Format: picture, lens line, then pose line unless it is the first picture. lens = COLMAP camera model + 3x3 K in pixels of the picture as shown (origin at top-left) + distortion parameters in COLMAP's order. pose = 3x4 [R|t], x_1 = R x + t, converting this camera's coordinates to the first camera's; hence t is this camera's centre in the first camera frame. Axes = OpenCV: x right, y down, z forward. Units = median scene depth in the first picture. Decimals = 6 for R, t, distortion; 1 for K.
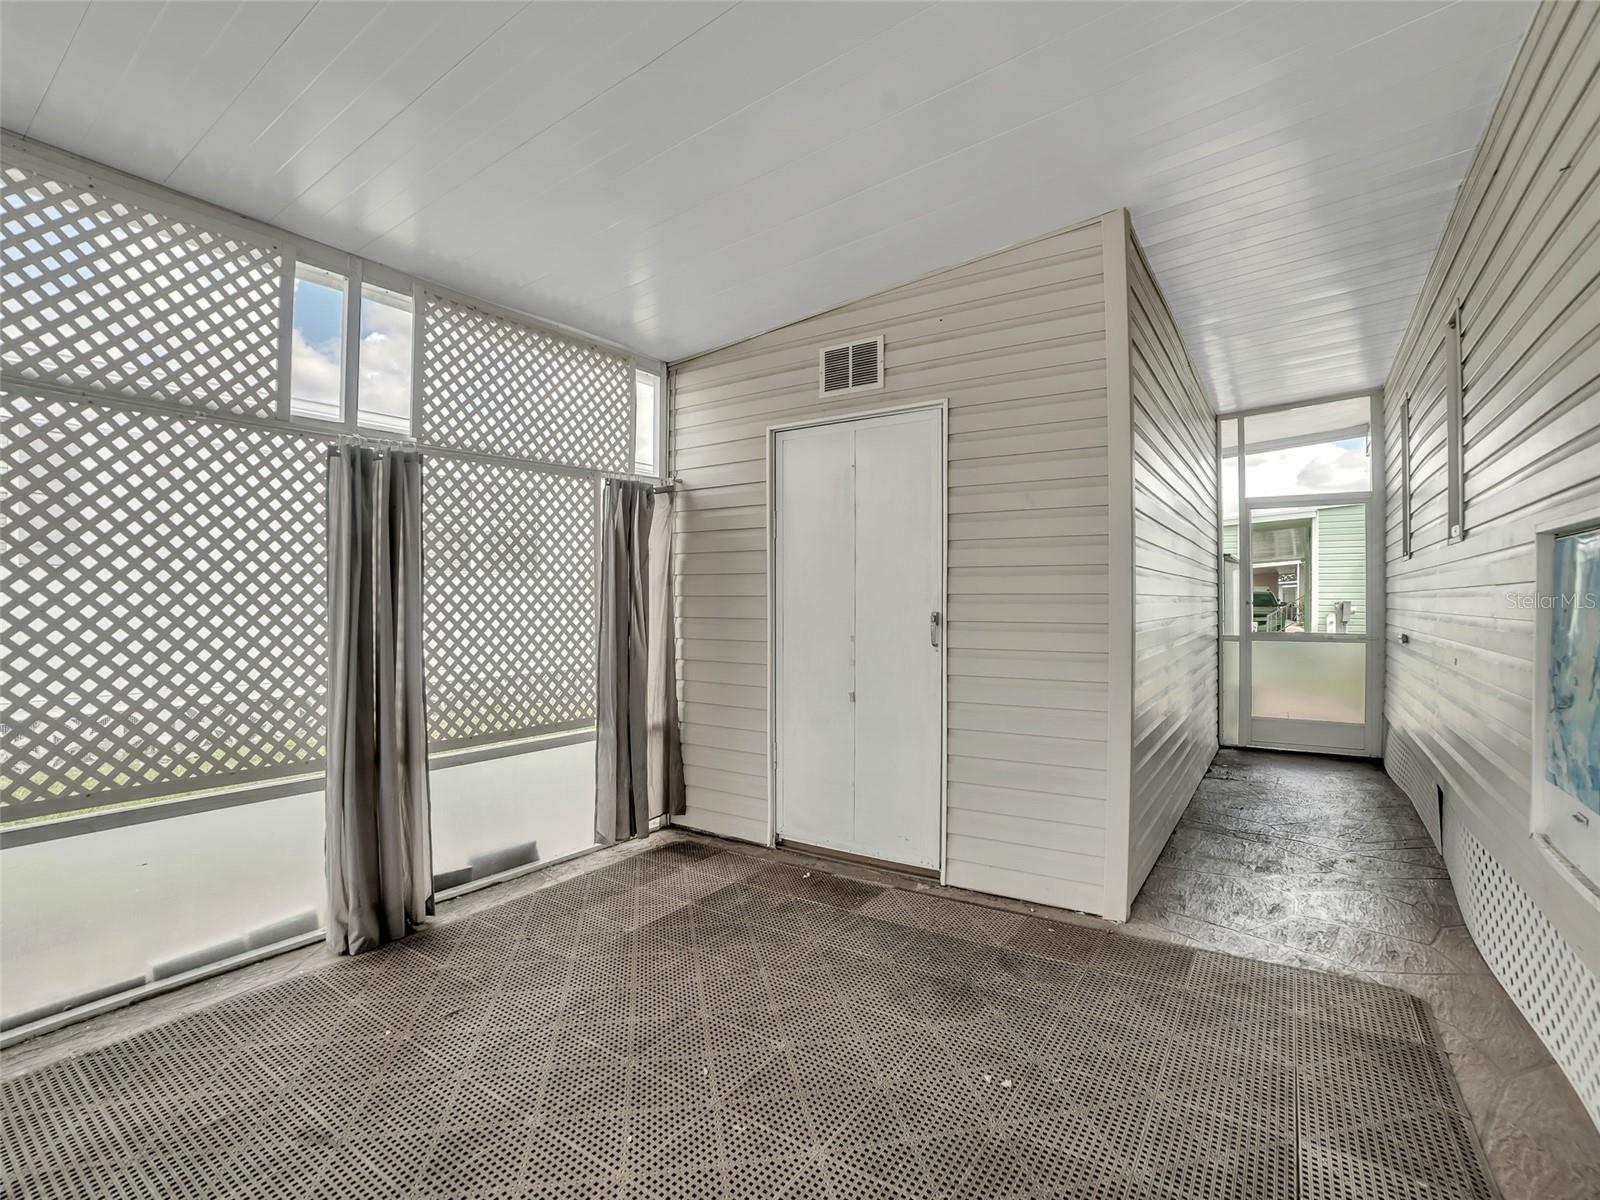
lens RADIAL K [[704.1, 0, 800.0], [0, 704.1, 600.0], [0, 0, 1]] dist [-0.106772, 0.037655]
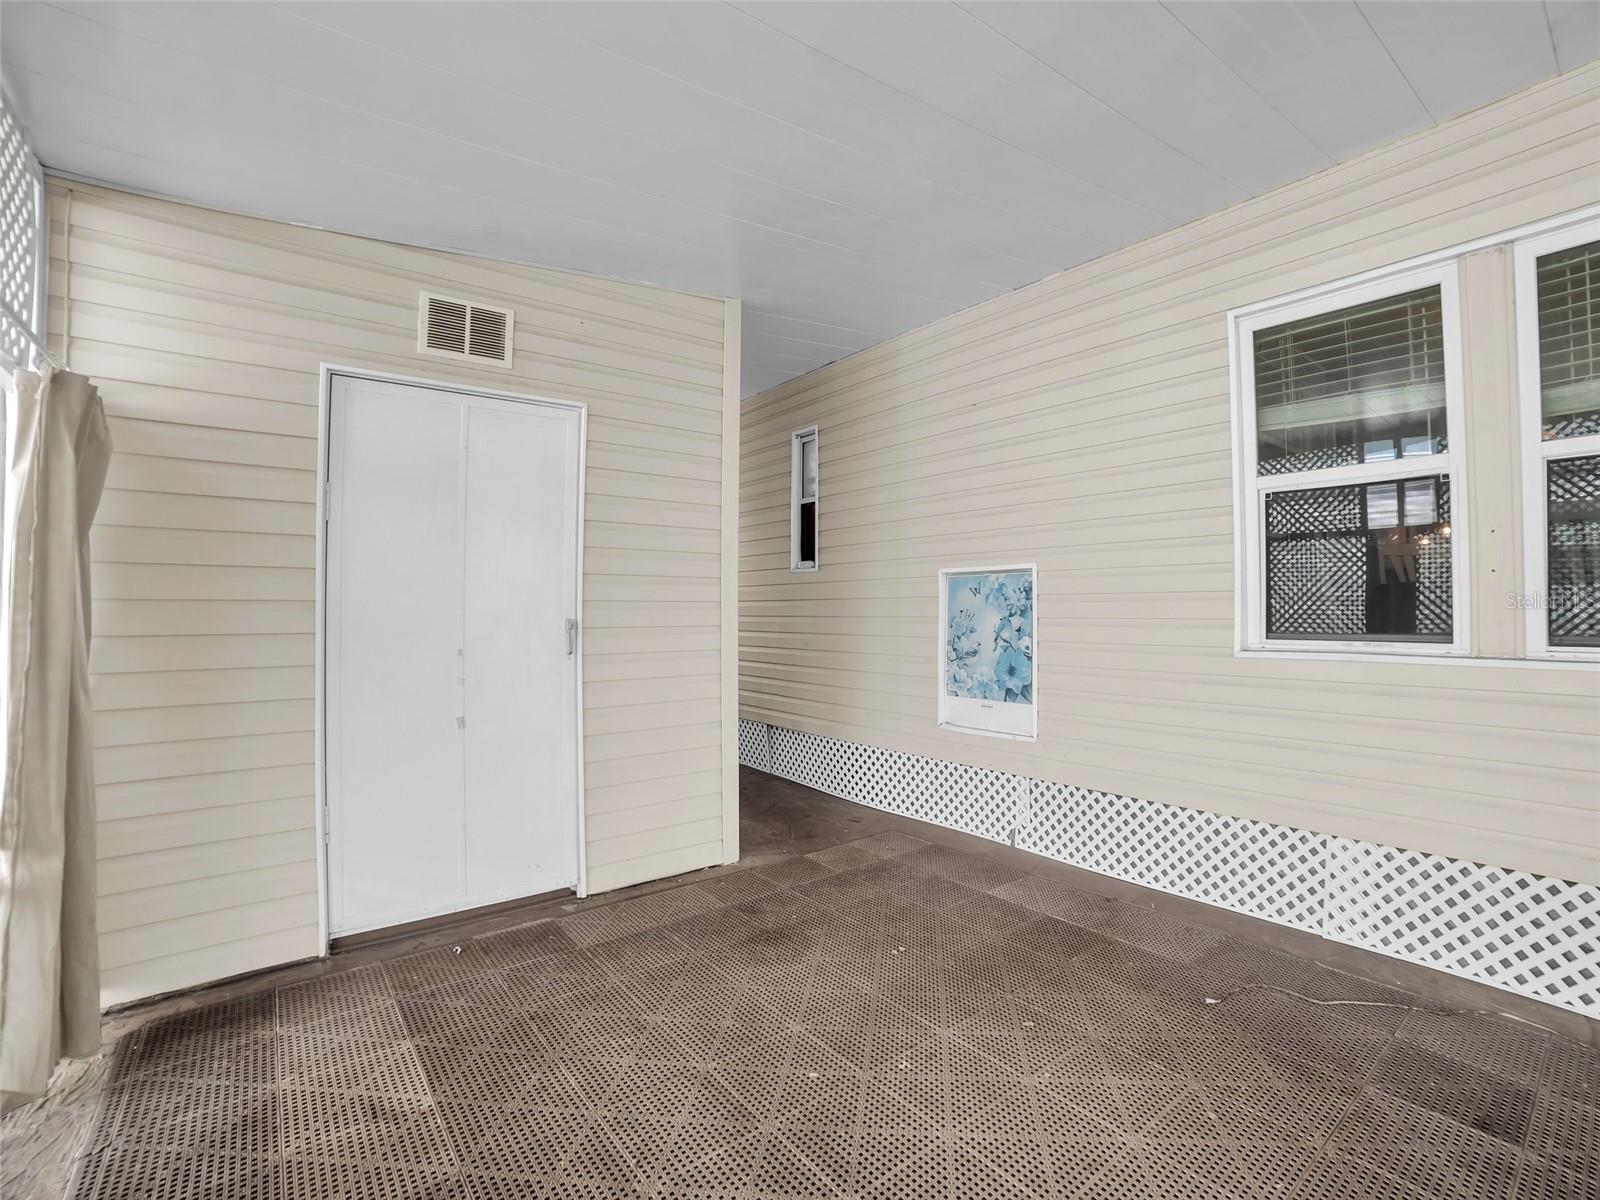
lens RADIAL K [[704.1, 0, 800.0], [0, 704.1, 600.0], [0, 0, 1]] dist [-0.106772, 0.037655]
pose [[0.354440, 0.014785, 0.934962, -0.597127], [0.006438, 0.999813, -0.018251, 0.011109], [-0.935057, 0.012489, 0.354278, 0.363656]]
